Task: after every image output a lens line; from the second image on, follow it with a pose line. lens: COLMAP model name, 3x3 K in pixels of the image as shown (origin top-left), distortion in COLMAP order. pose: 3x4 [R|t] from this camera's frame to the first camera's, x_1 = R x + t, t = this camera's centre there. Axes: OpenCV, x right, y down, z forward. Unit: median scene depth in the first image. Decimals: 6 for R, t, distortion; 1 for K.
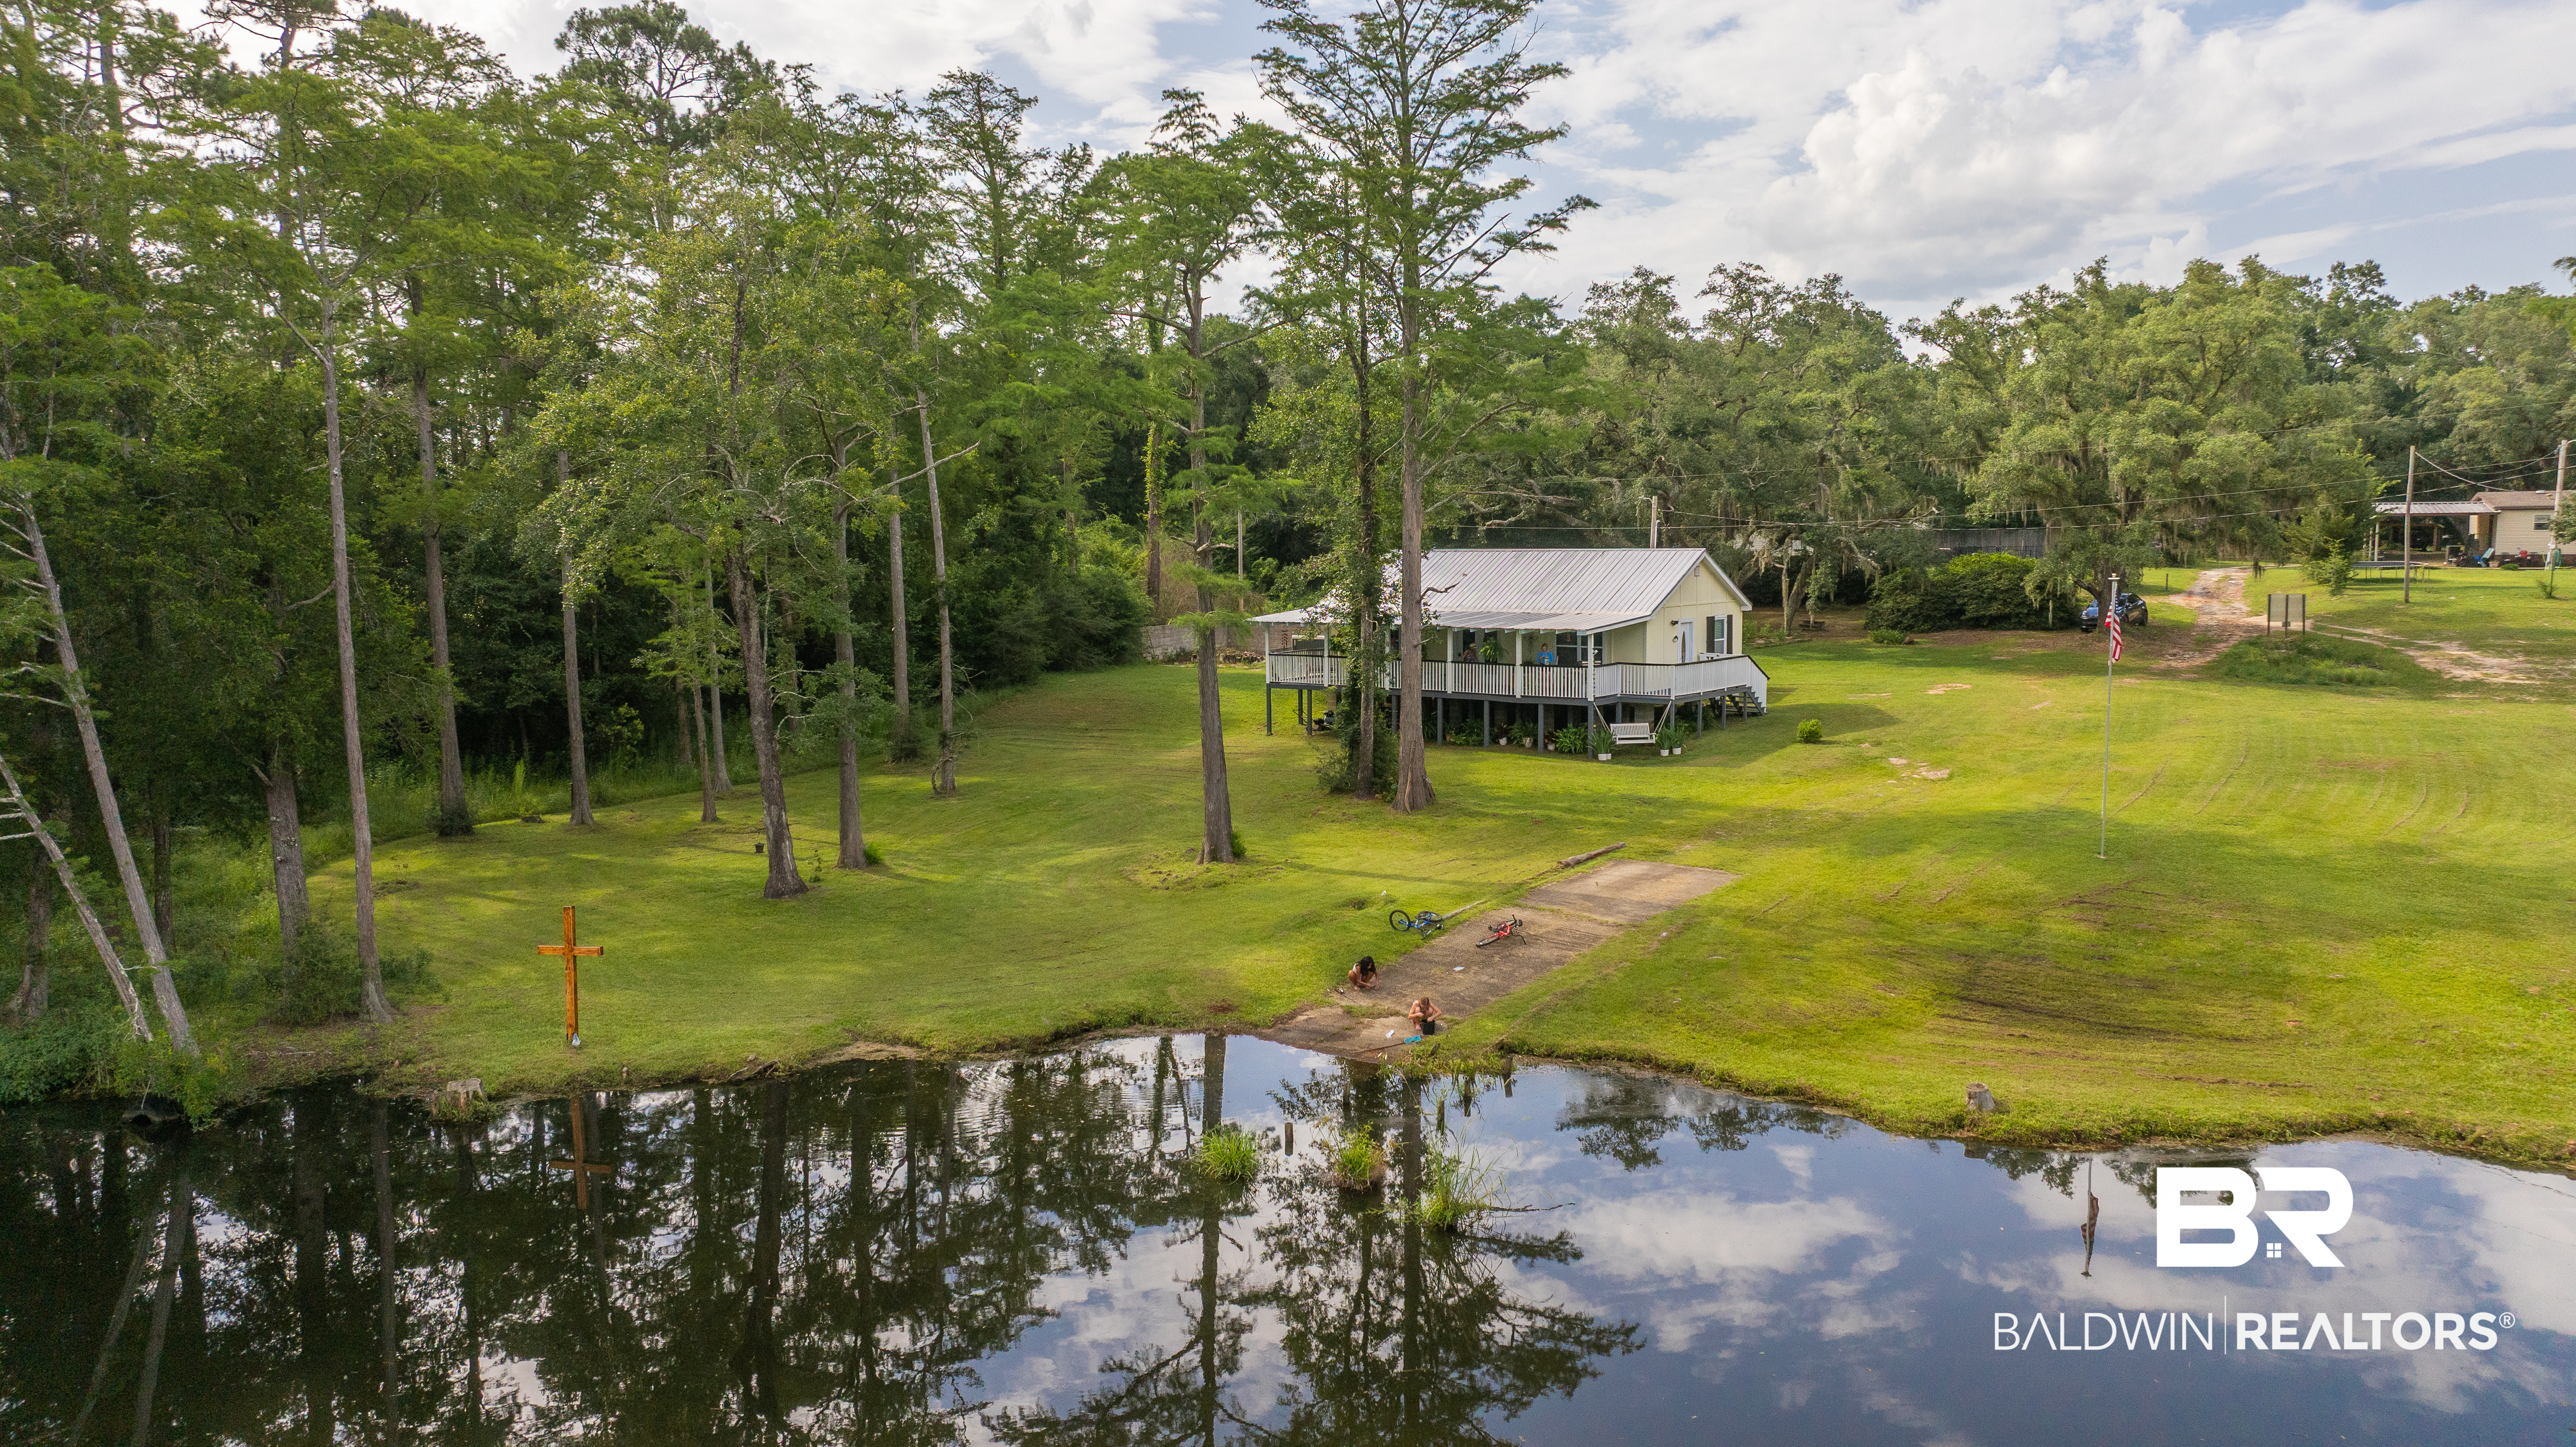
lens RADIAL K [[1822.7, 0, 1288.0], [0, 1822.7, 723.5], [0, 0, 1]] dist [-0.015928, -0.000902]
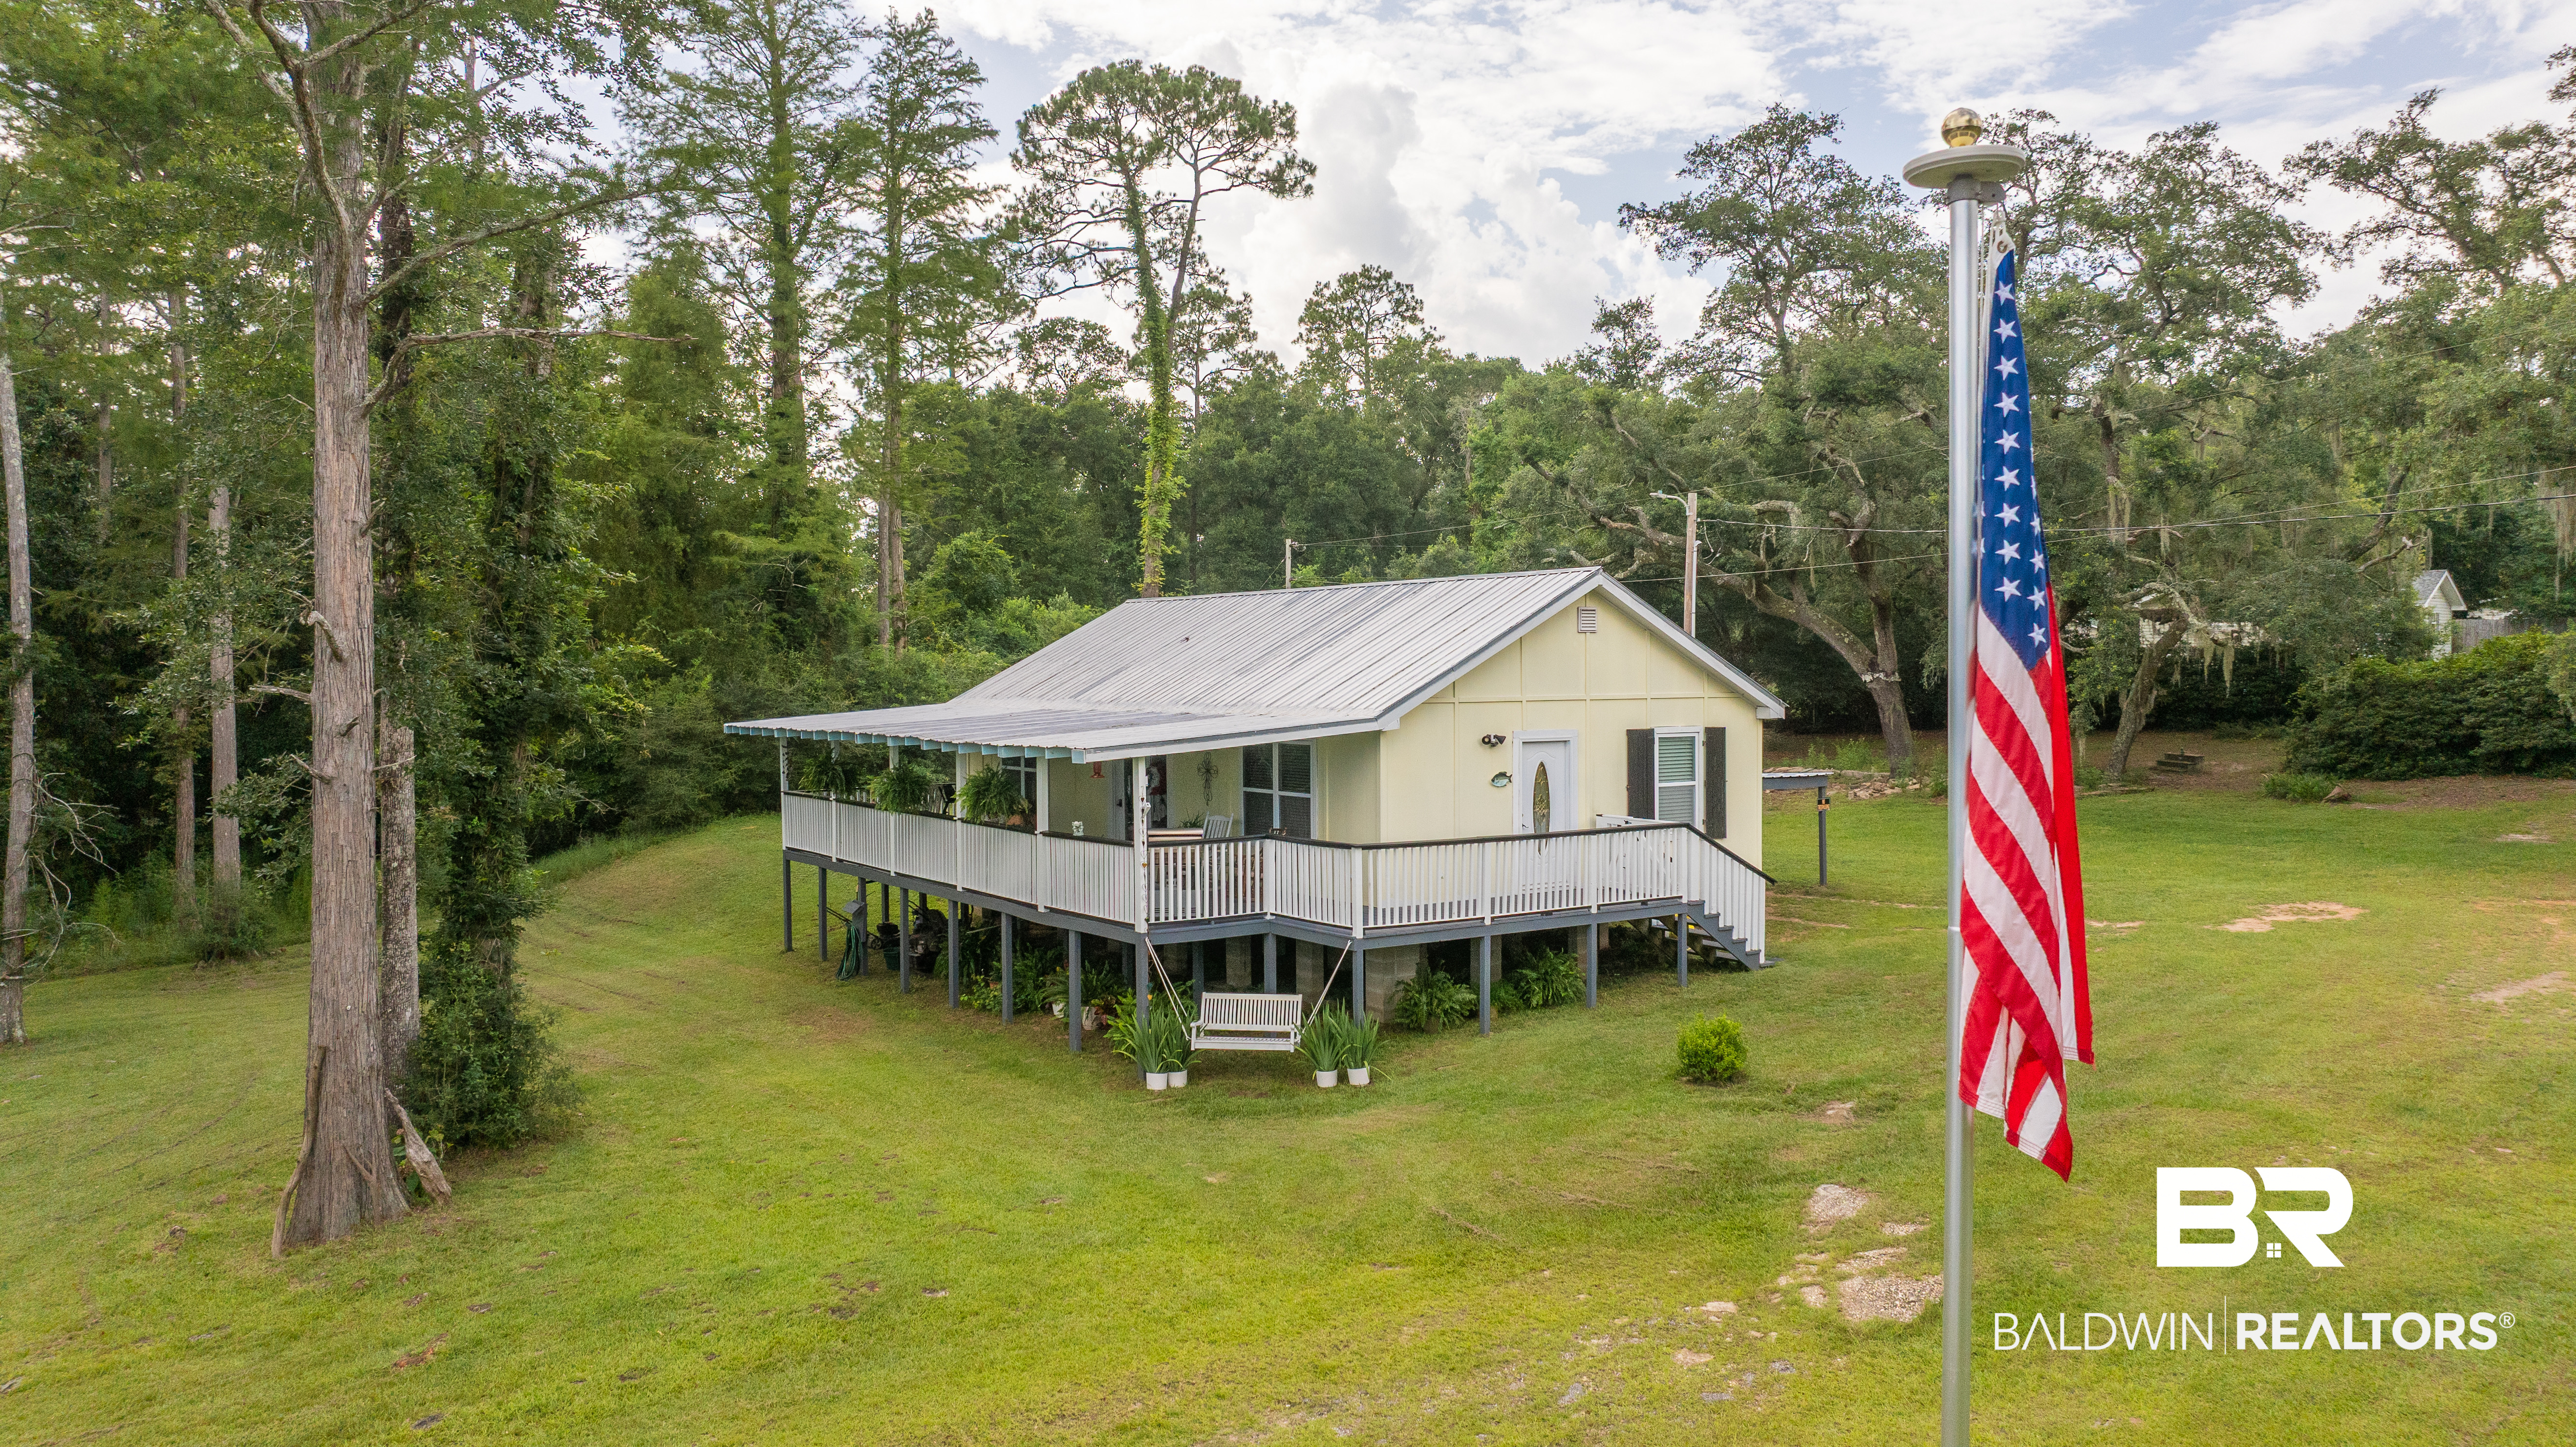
lens RADIAL K [[1822.7, 0, 1288.0], [0, 1822.7, 723.5], [0, 0, 1]] dist [-0.015928, -0.000902]
pose [[0.952697, 0.012145, -0.303679, 0.307508], [-0.033685, 0.997265, -0.065791, -0.032024], [0.302049, 0.072908, 0.950500, 0.618481]]
